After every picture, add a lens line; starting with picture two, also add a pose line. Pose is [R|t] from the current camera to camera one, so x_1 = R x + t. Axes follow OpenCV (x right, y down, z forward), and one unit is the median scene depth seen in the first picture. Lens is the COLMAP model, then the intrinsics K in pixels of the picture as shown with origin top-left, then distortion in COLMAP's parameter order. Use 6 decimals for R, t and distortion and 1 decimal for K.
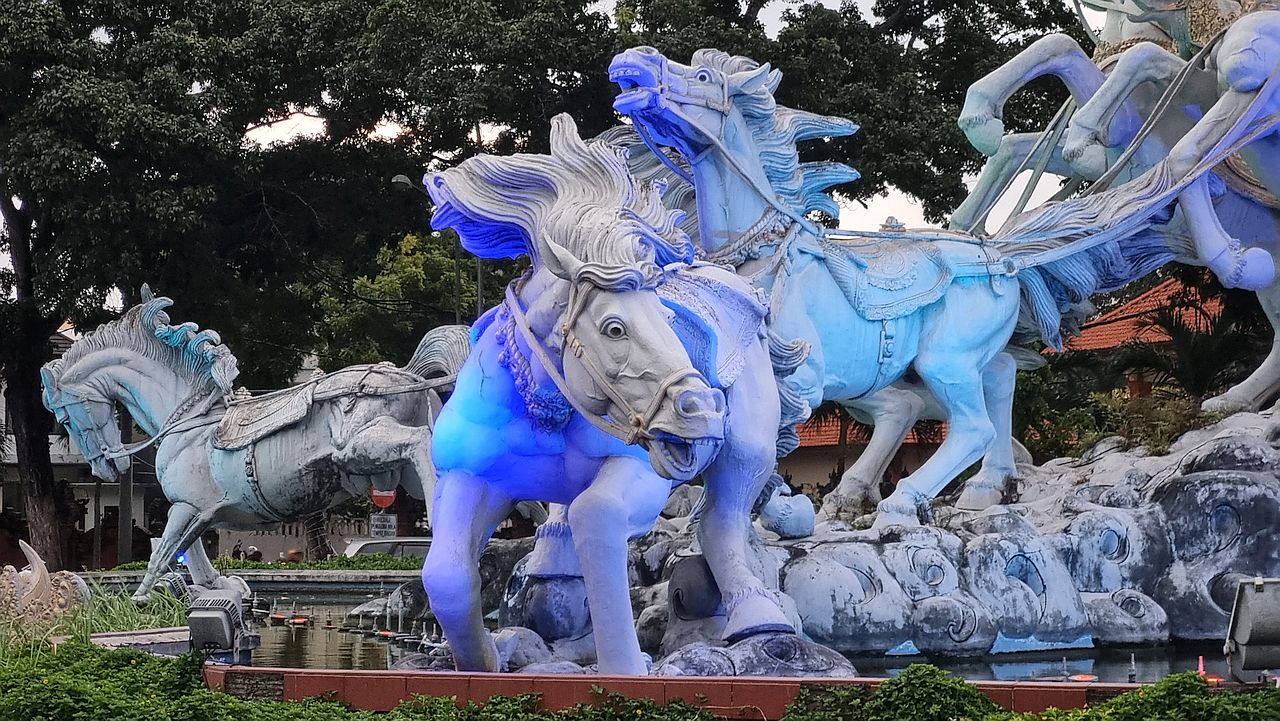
lens RADIAL K [[2856.1, 0, 639.8], [0, 2856.1, 360.6], [0, 0, 1]] dist [-0.287009, 0.000000]
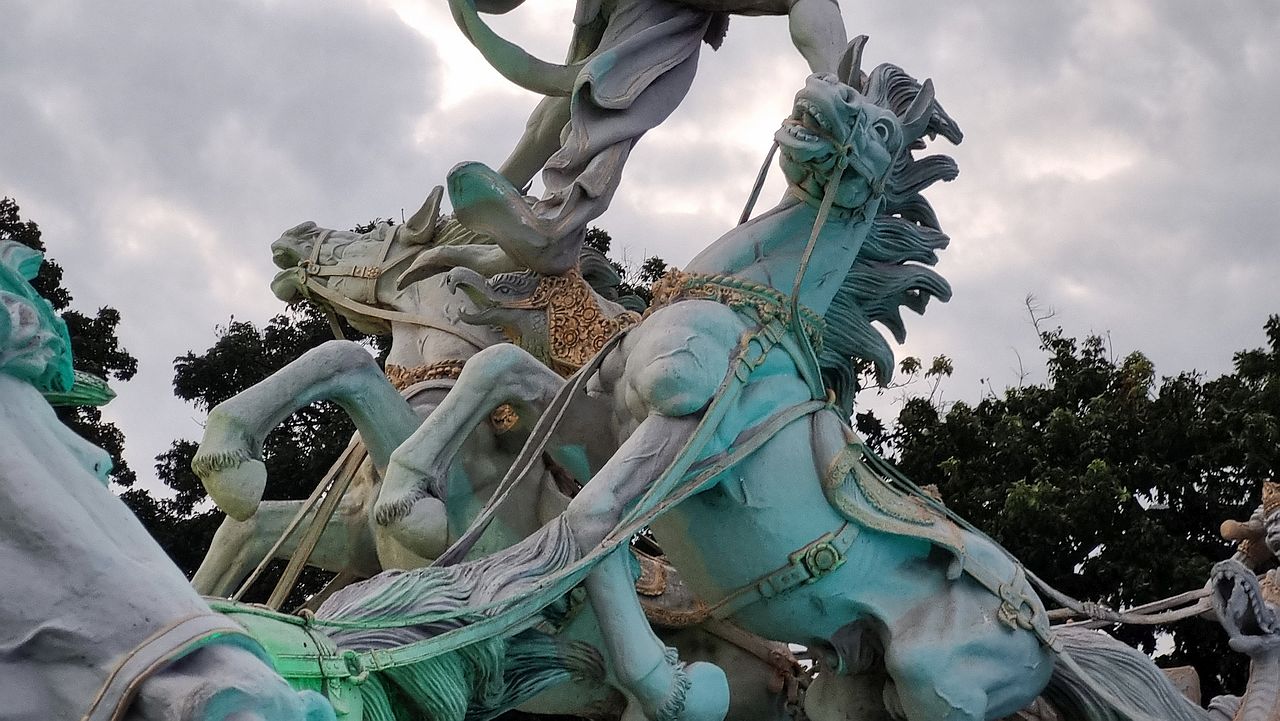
lens RADIAL K [[2856.1, 0, 640.1], [0, 2856.1, 361.0], [0, 0, 1]] dist [-0.287009, 0.000000]
pose [[0.930445, 0.069533, 0.359775, -0.024431], [0.002531, 0.980588, -0.196063, 0.017801], [-0.366424, 0.183337, 0.912207, 0.419908]]
